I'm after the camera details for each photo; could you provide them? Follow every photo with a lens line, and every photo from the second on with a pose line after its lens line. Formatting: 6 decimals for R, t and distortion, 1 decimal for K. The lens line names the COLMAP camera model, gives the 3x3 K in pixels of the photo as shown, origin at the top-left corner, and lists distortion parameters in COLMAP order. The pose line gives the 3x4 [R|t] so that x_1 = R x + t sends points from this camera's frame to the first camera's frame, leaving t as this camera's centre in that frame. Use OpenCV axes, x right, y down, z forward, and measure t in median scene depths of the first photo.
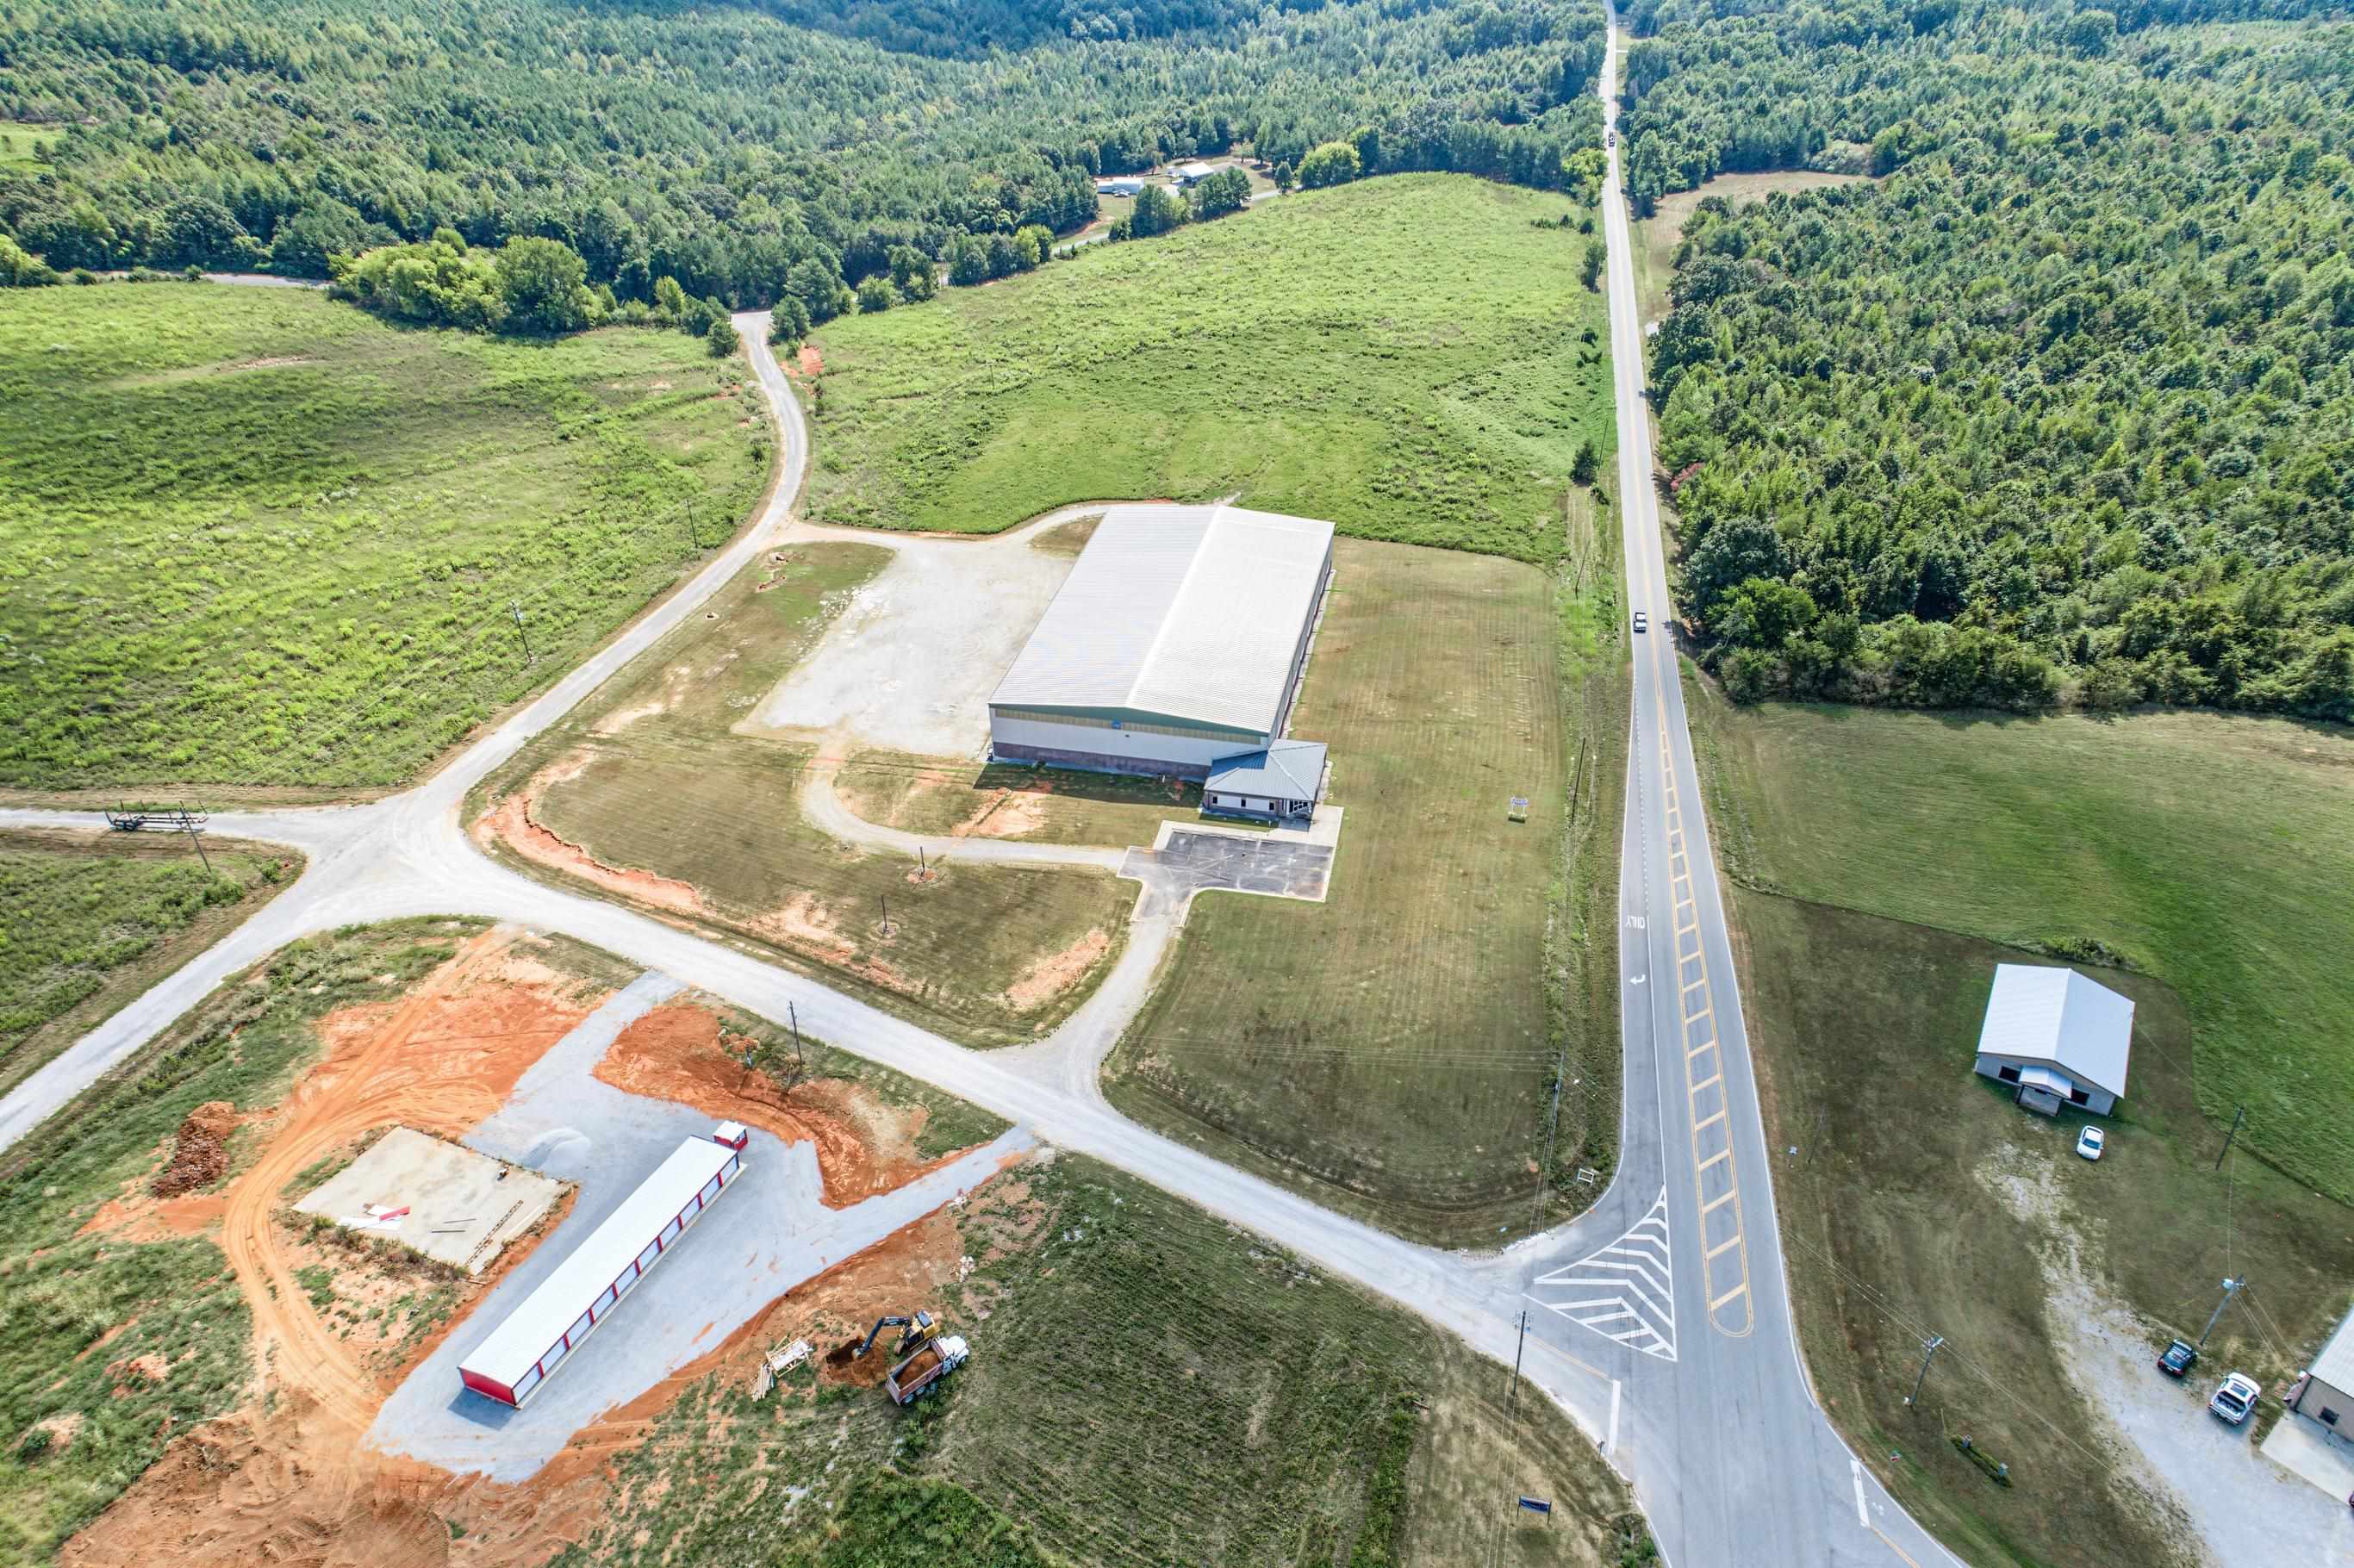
lens RADIAL K [[1492.1, 0, 1182.8], [0, 1492.1, 785.5], [0, 0, 1]] dist [0.229977, 0.124915]
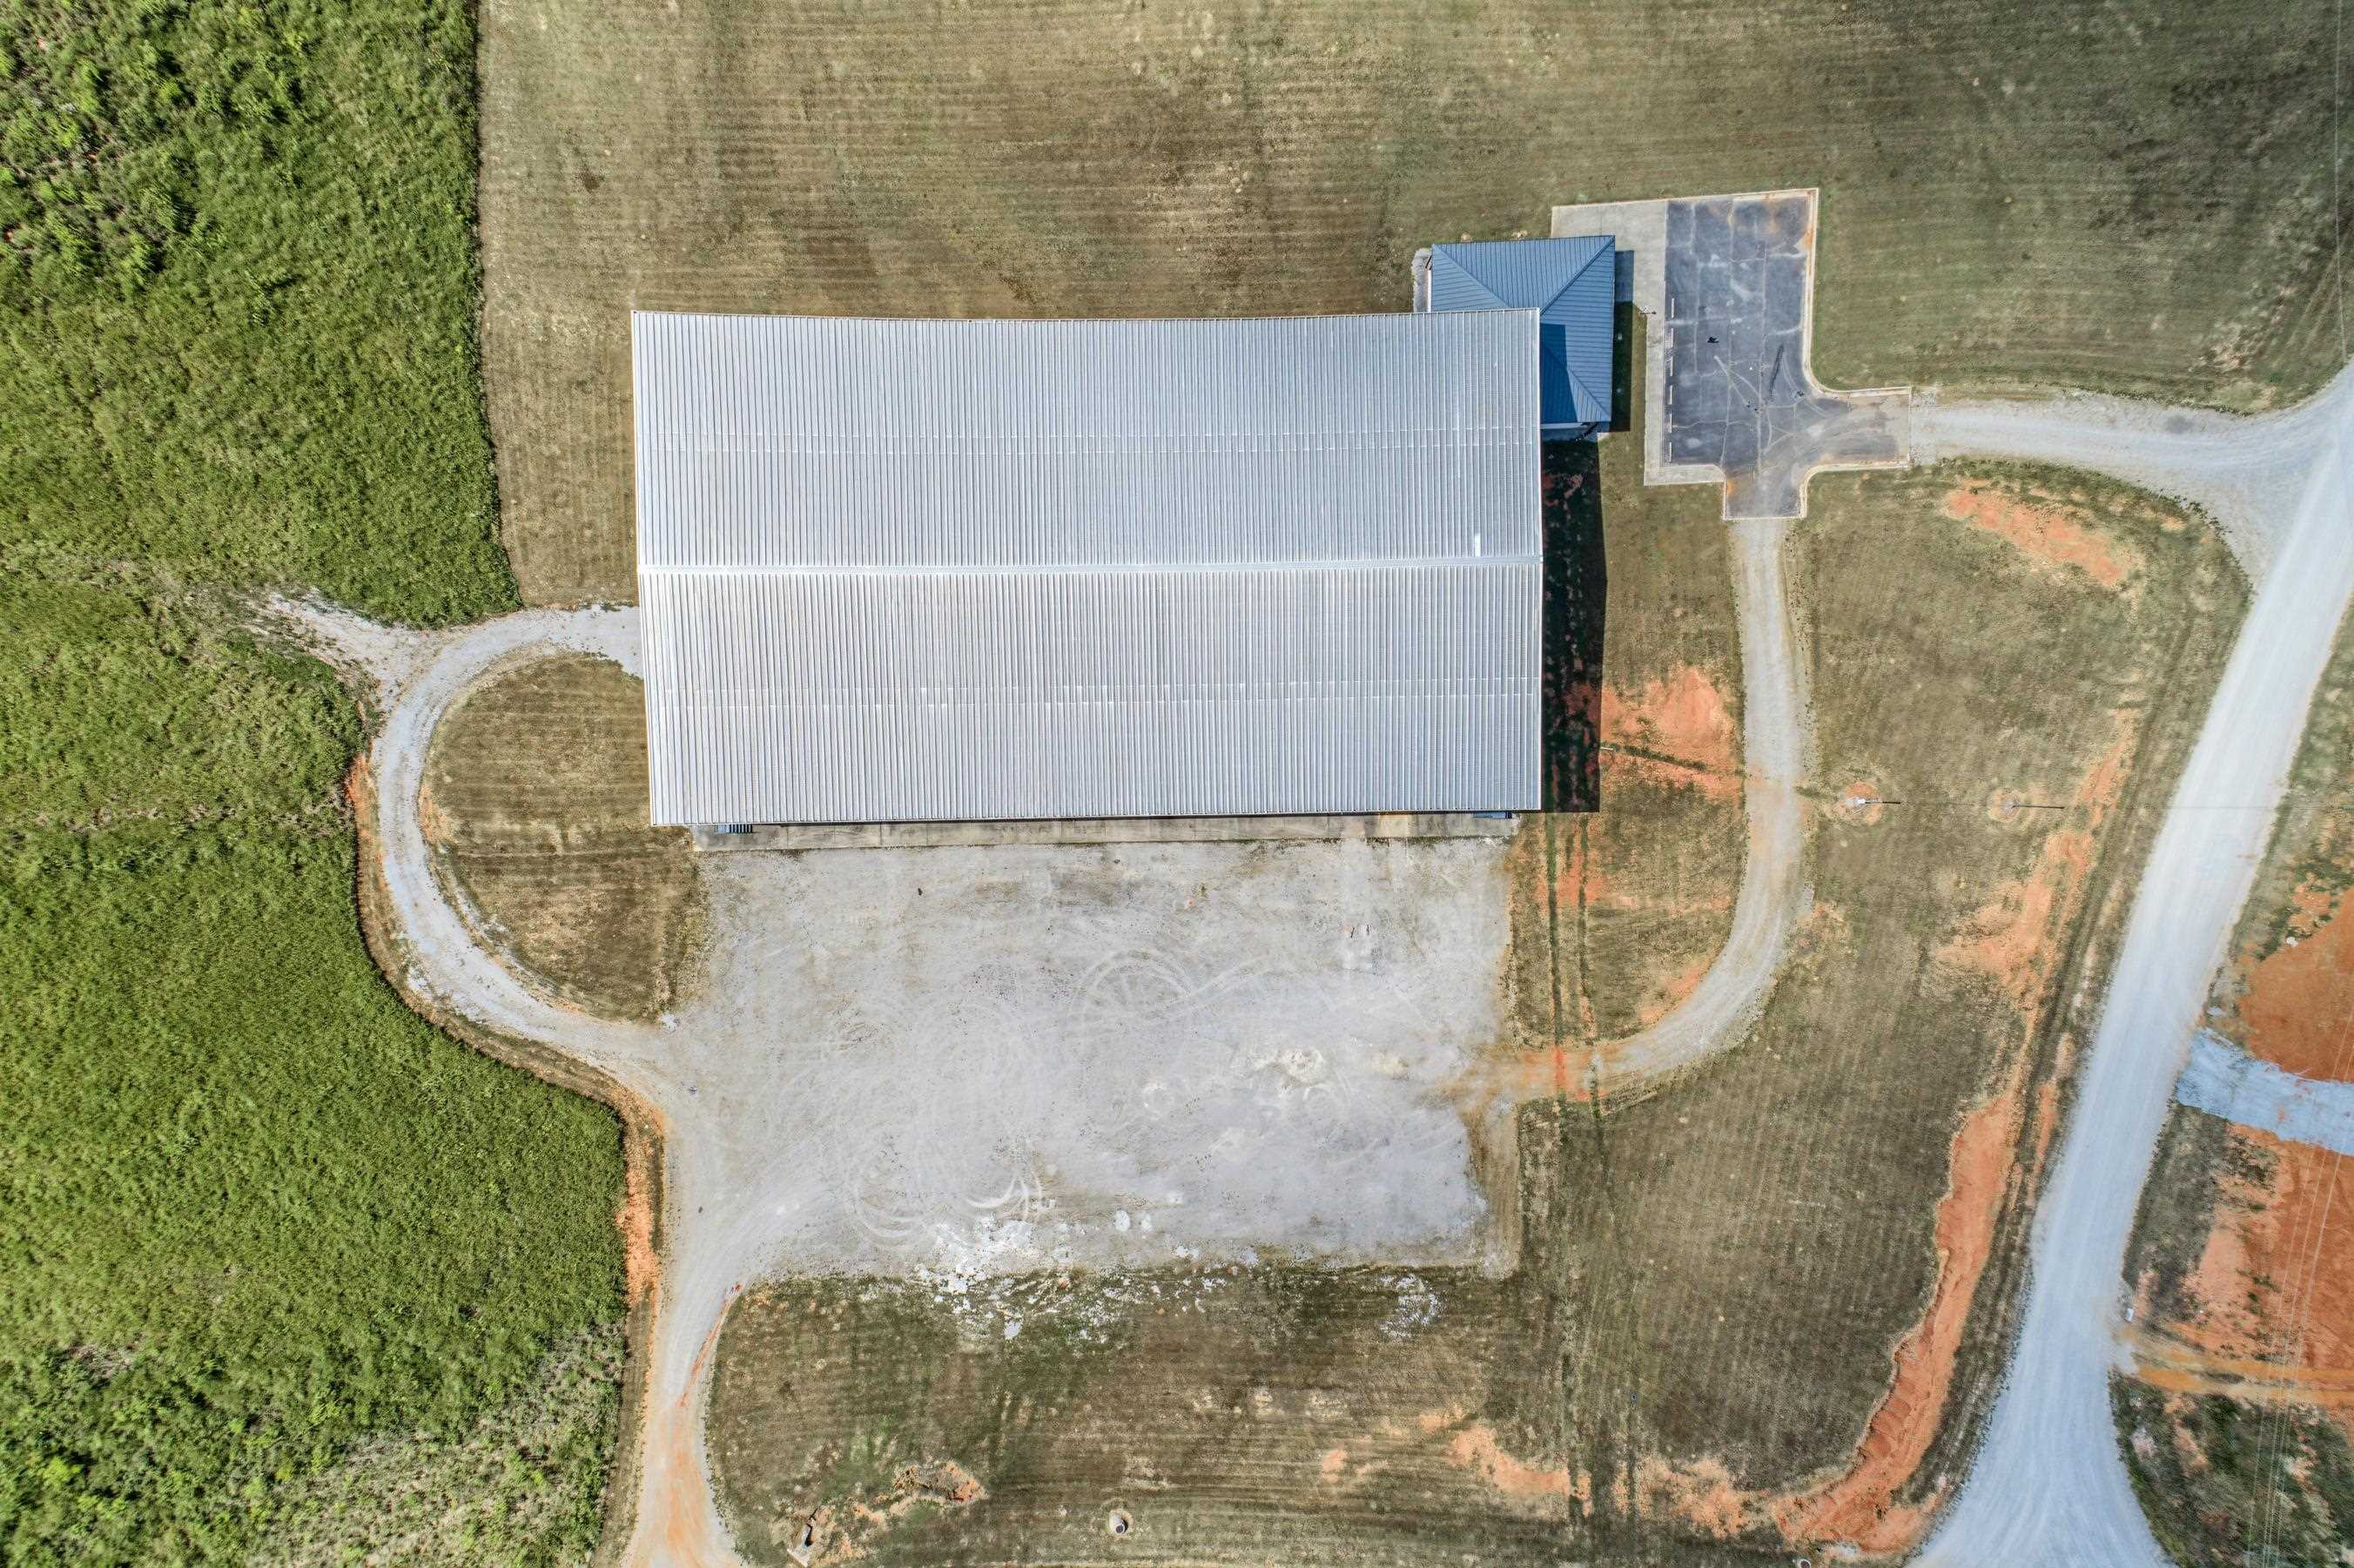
lens RADIAL K [[1492.3, 0, 1182.8], [0, 1492.3, 785.5], [0, 0, 1]] dist [0.229977, 0.124915]
pose [[-0.220171, -0.975408, 0.010143, -0.107133], [0.520064, -0.108580, 0.847198, -0.687113], [-0.825263, 0.191804, 0.531181, 0.881728]]
